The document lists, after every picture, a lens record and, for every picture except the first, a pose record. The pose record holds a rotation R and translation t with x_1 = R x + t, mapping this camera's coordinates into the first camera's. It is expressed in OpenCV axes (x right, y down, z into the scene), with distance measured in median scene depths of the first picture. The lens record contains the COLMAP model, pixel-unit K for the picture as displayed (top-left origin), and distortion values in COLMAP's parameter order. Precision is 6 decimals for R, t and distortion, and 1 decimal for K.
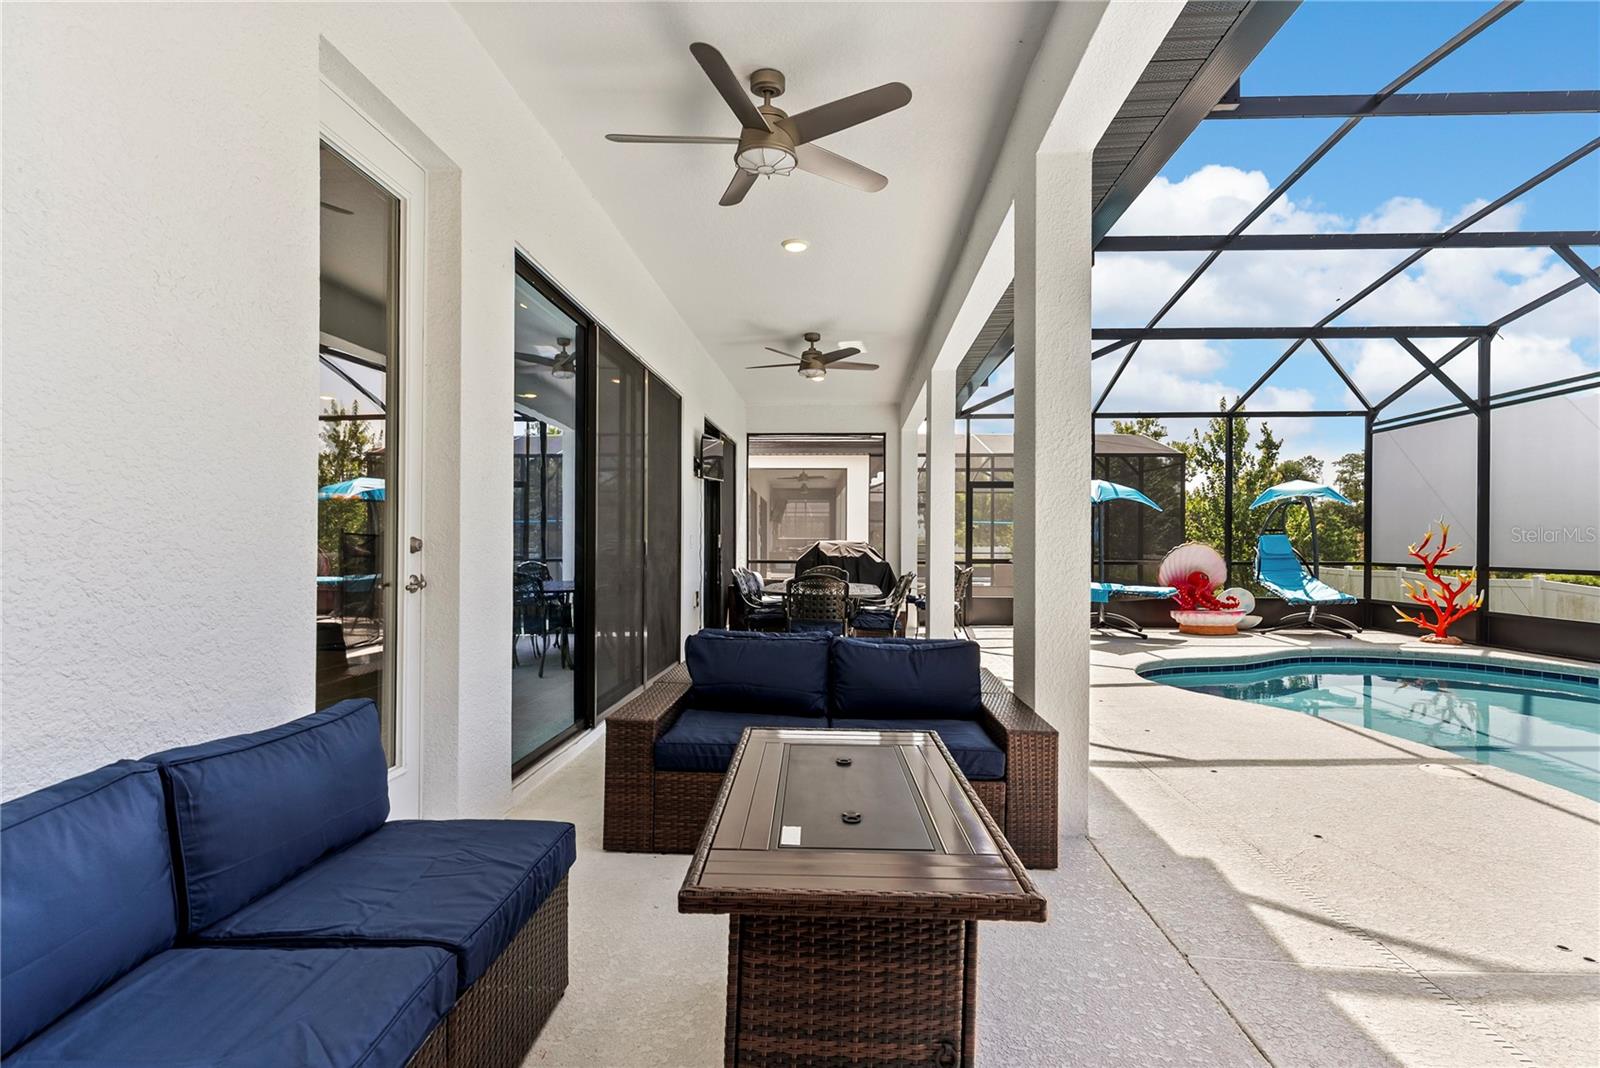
lens RADIAL K [[787.5, 0, 798.1], [0, 787.5, 540.2], [0, 0, 1]] dist [0.003012, -0.000273]
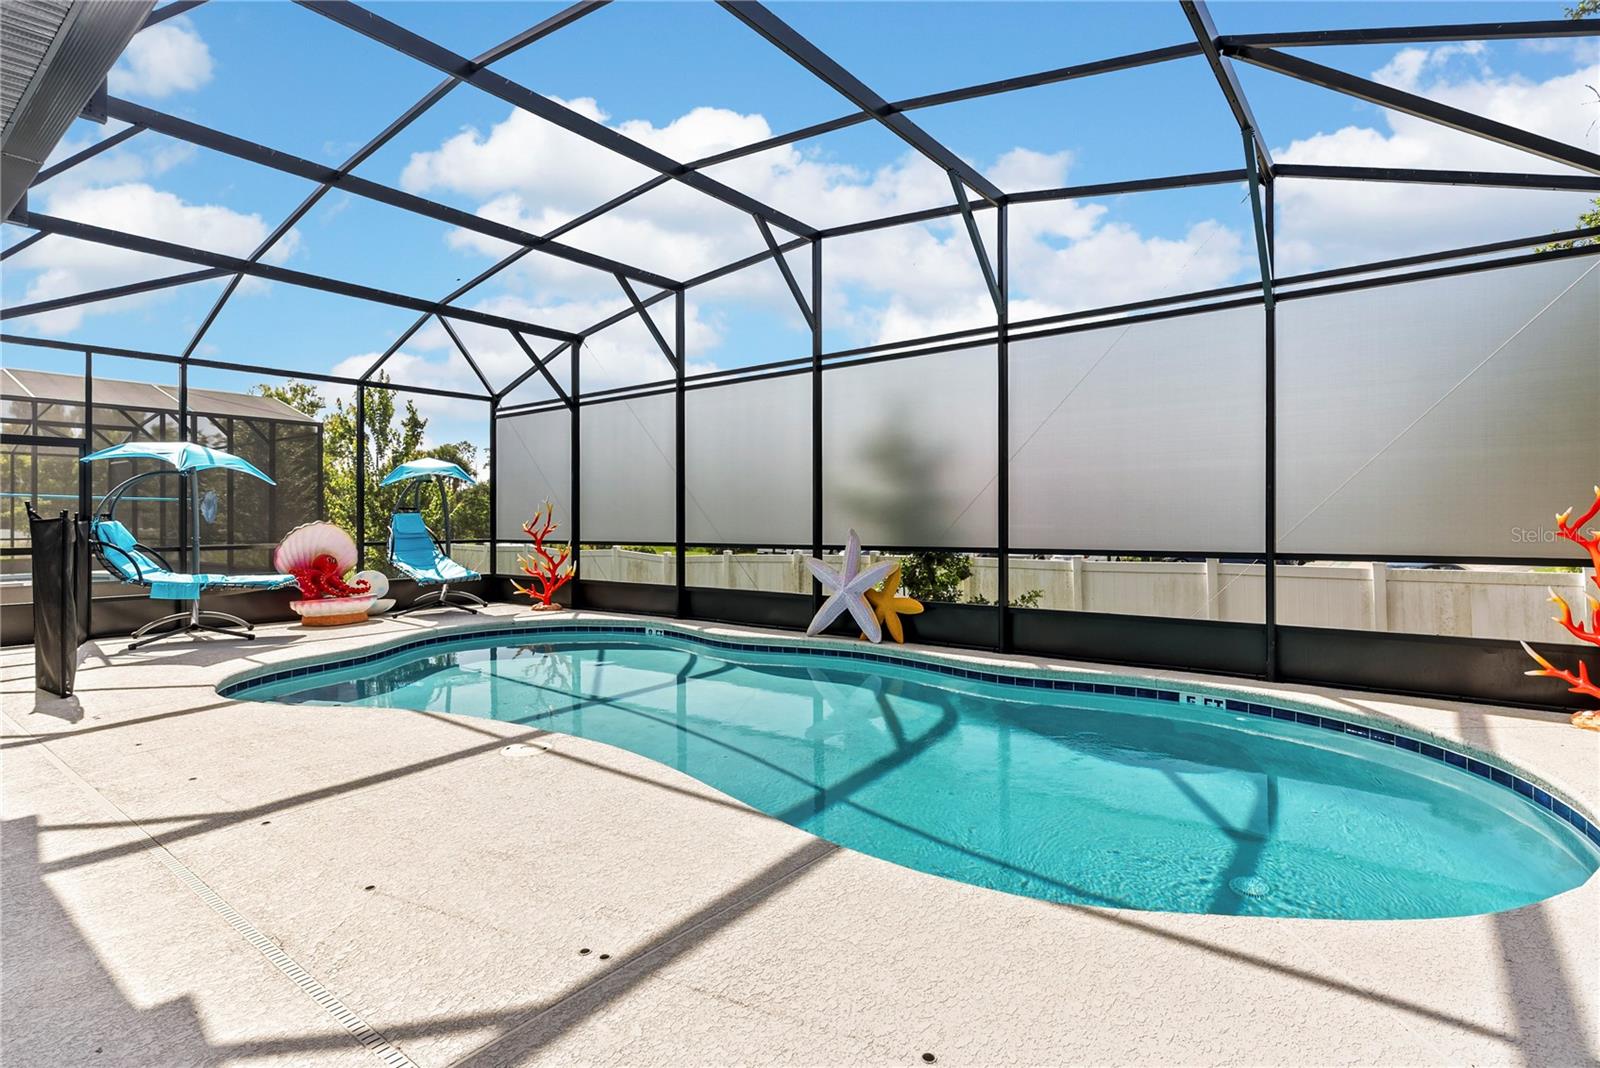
lens RADIAL K [[787.5, 0, 798.1], [0, 787.5, 540.2], [0, 0, 1]] dist [0.003012, -0.000273]
pose [[0.565440, -0.026091, 0.824377, 0.087927], [0.004536, 0.999583, 0.028525, 0.000795], [-0.824777, -0.012390, 0.565322, 0.066985]]
